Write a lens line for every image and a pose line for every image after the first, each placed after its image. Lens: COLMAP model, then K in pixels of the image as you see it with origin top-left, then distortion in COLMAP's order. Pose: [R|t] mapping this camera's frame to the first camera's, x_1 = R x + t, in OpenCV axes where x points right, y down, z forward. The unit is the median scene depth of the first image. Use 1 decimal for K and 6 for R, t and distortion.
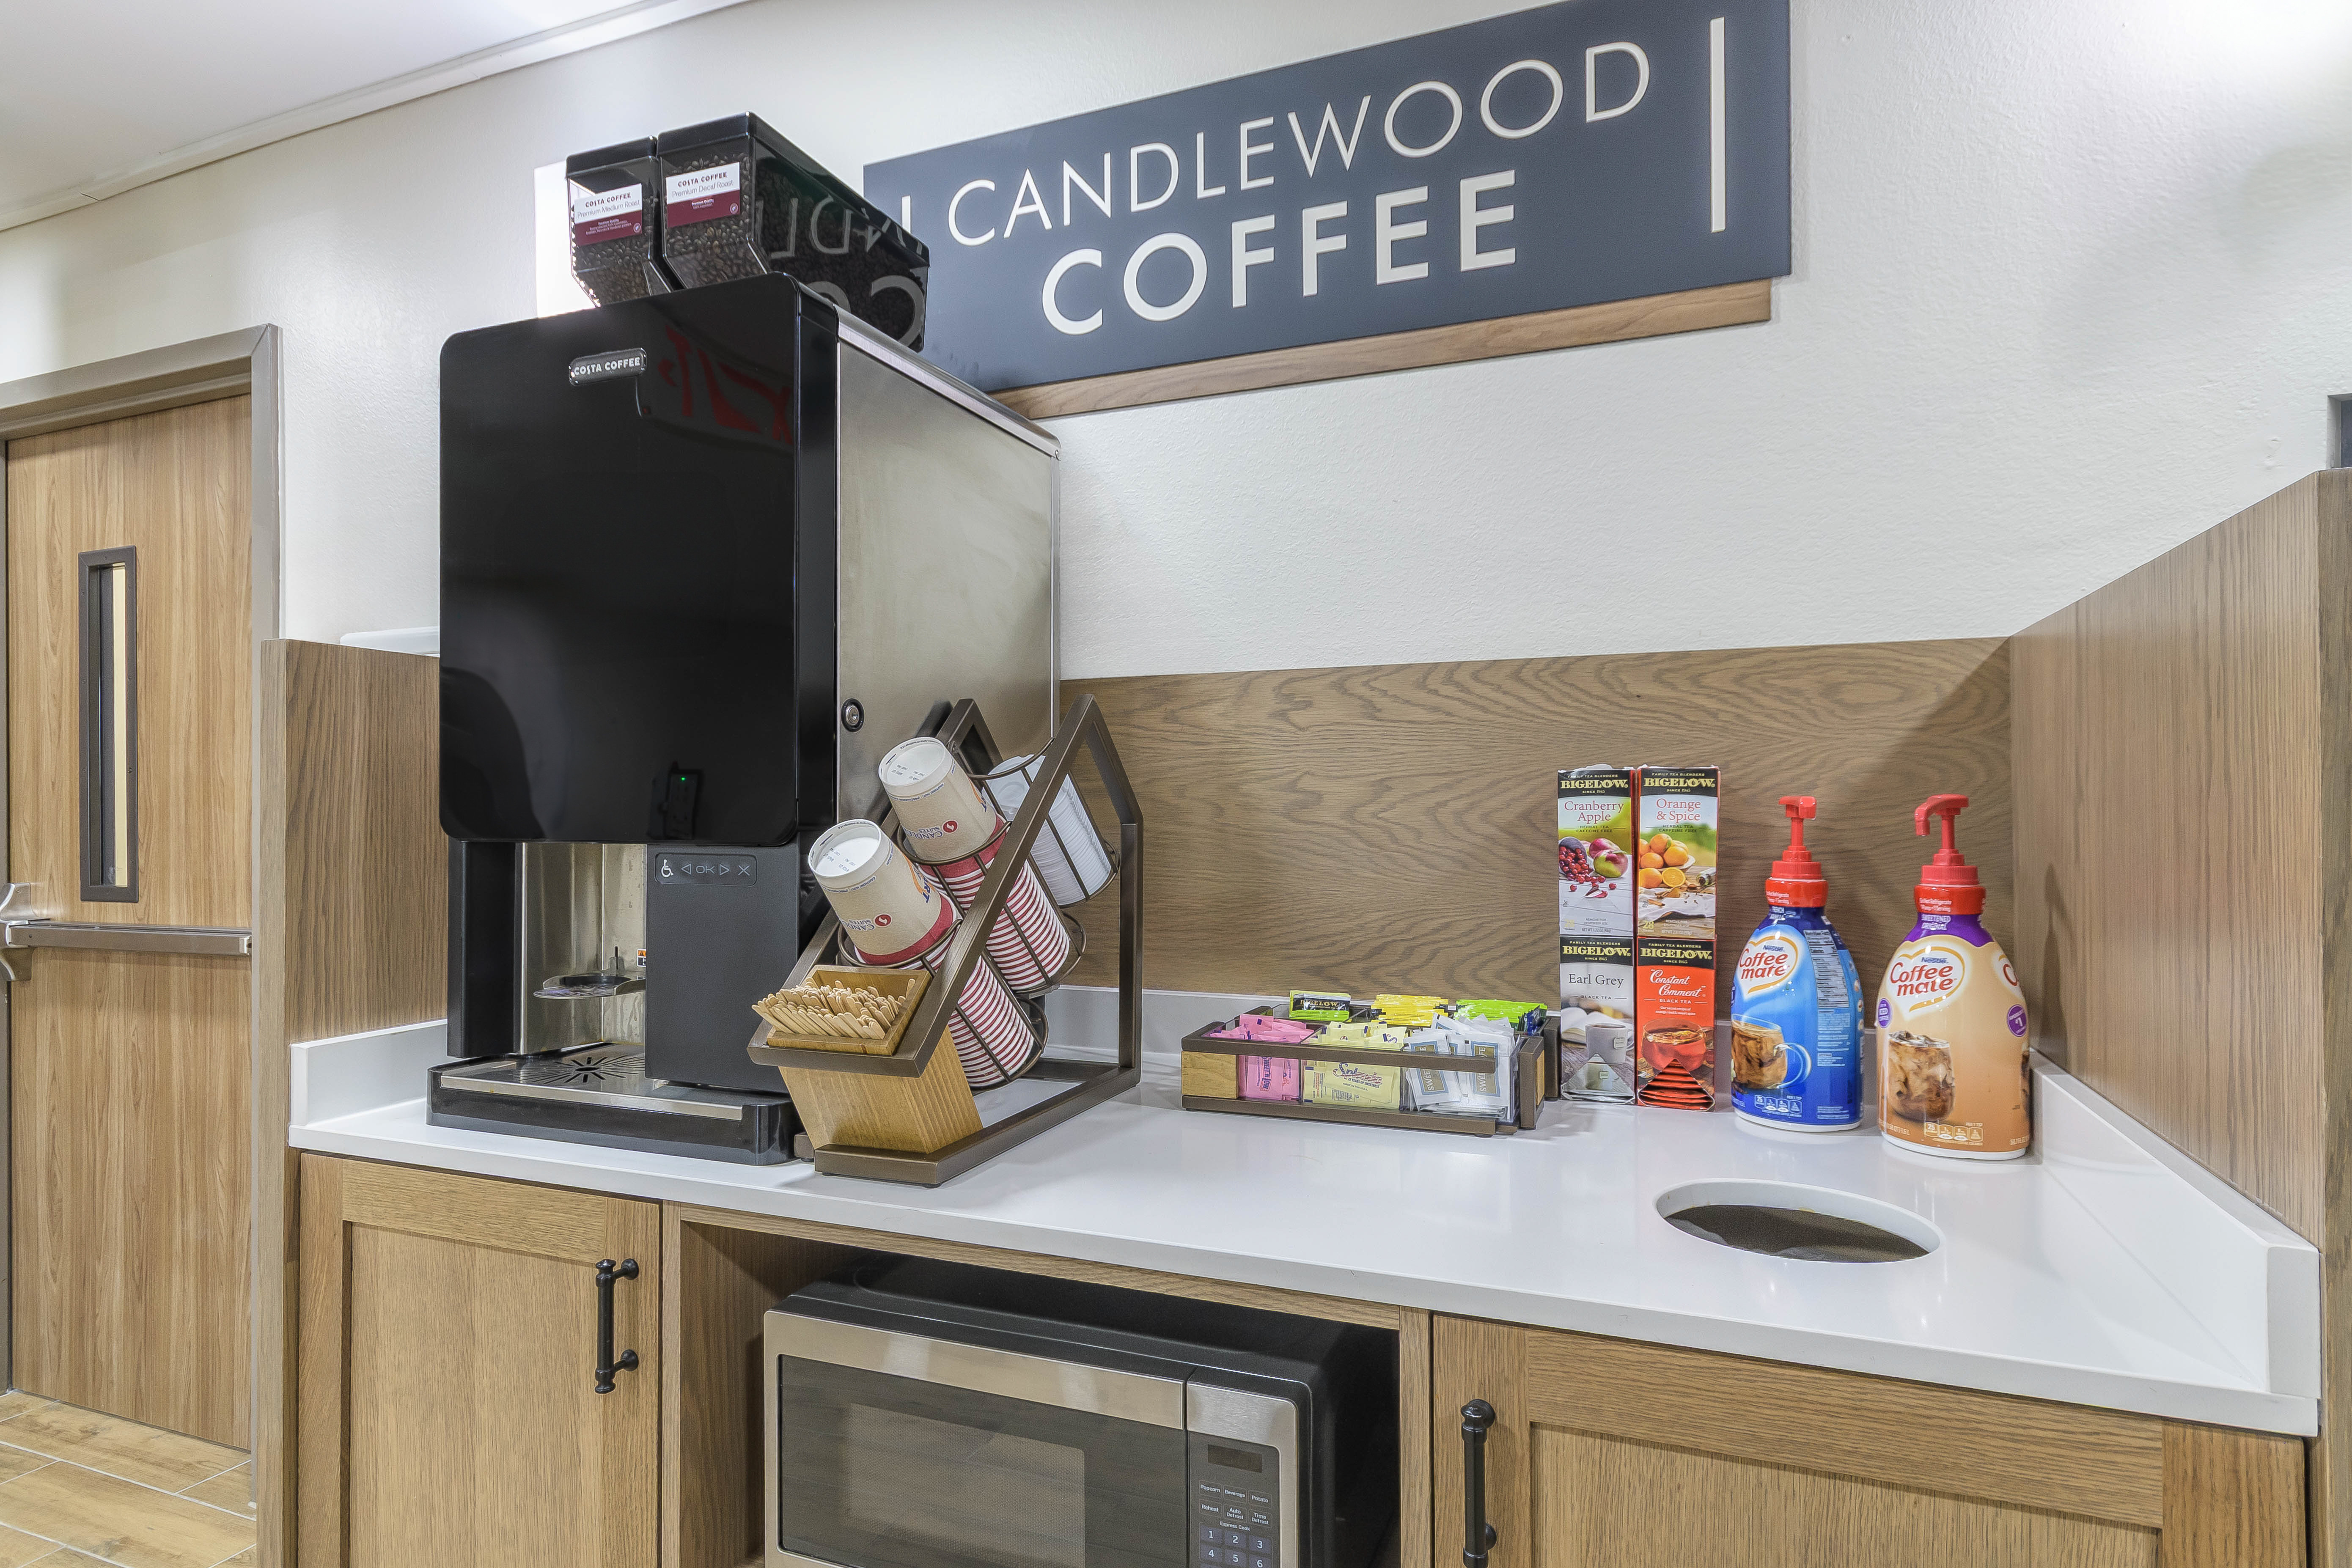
lens RADIAL K [[1195.0, 0, 1177.7], [0, 1195.0, 801.7], [0, 0, 1]] dist [-0.001623, -0.000302]
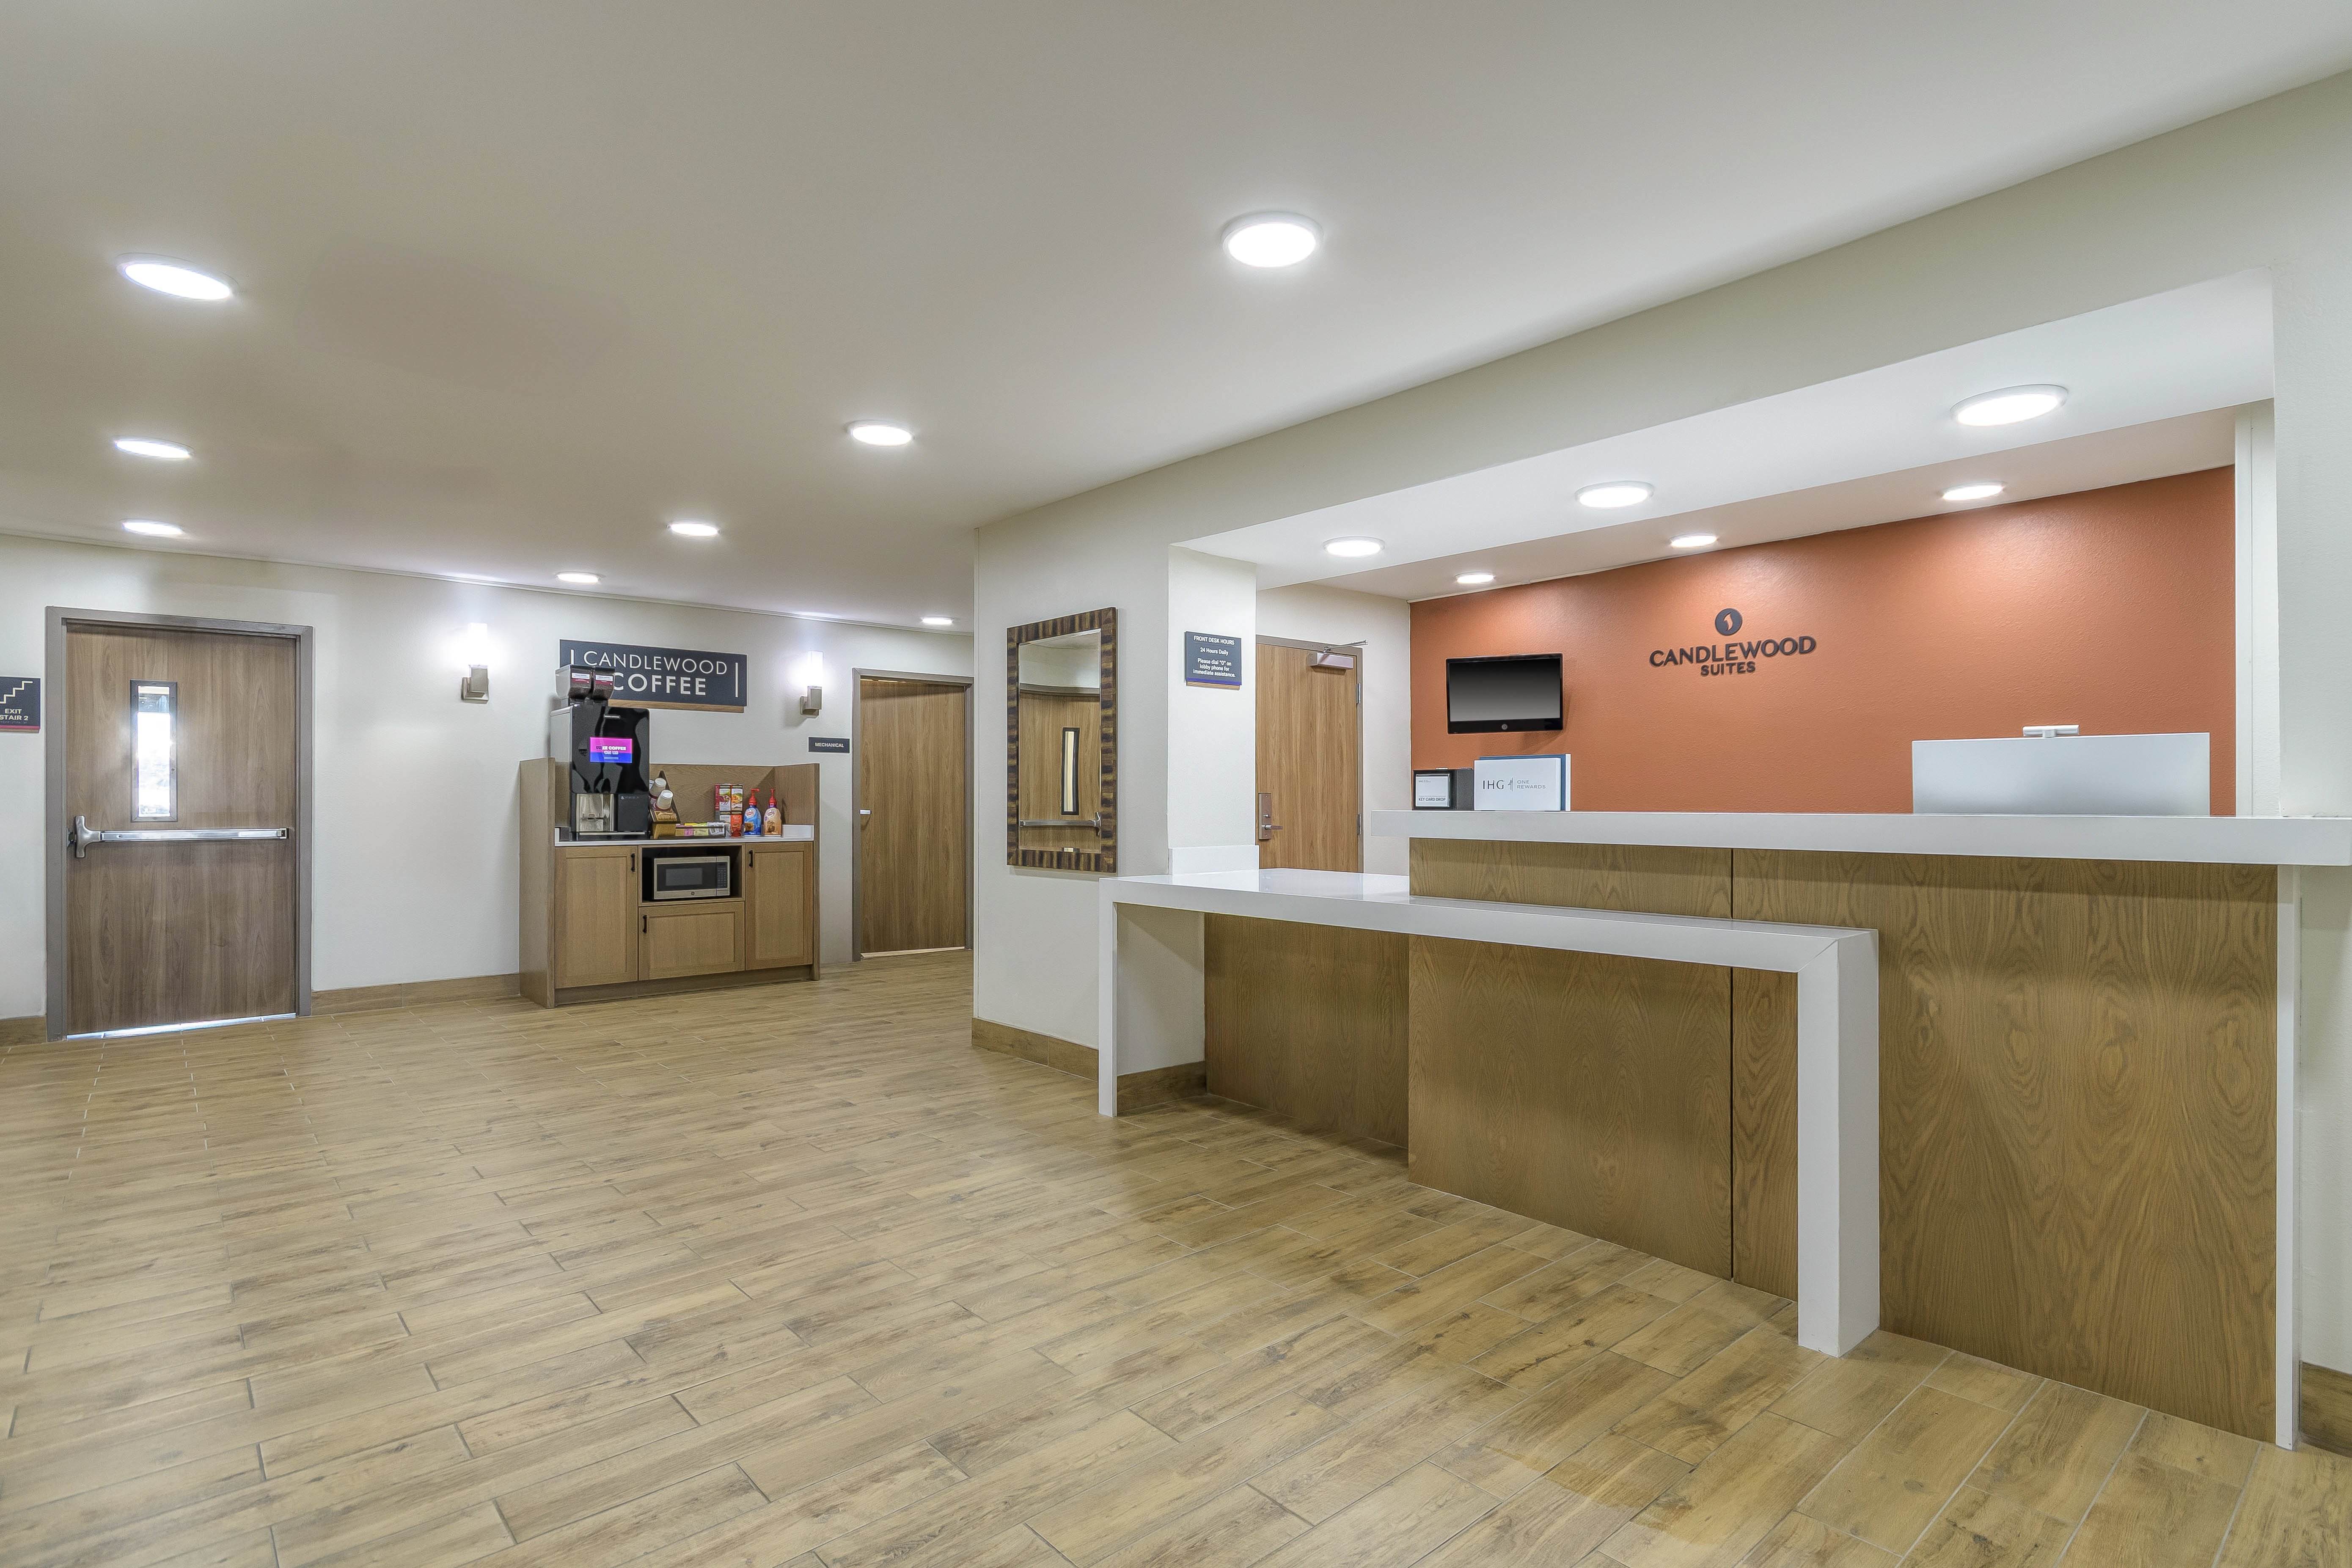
lens RADIAL K [[1195.1, 0, 1177.7], [0, 1195.1, 801.7], [0, 0, 1]] dist [-0.001623, -0.000302]
pose [[0.428911, 0.002944, 0.903342, -3.936409], [-0.011613, 0.999930, 0.002256, 0.021879], [-0.903272, -0.011458, 0.428915, -3.528476]]
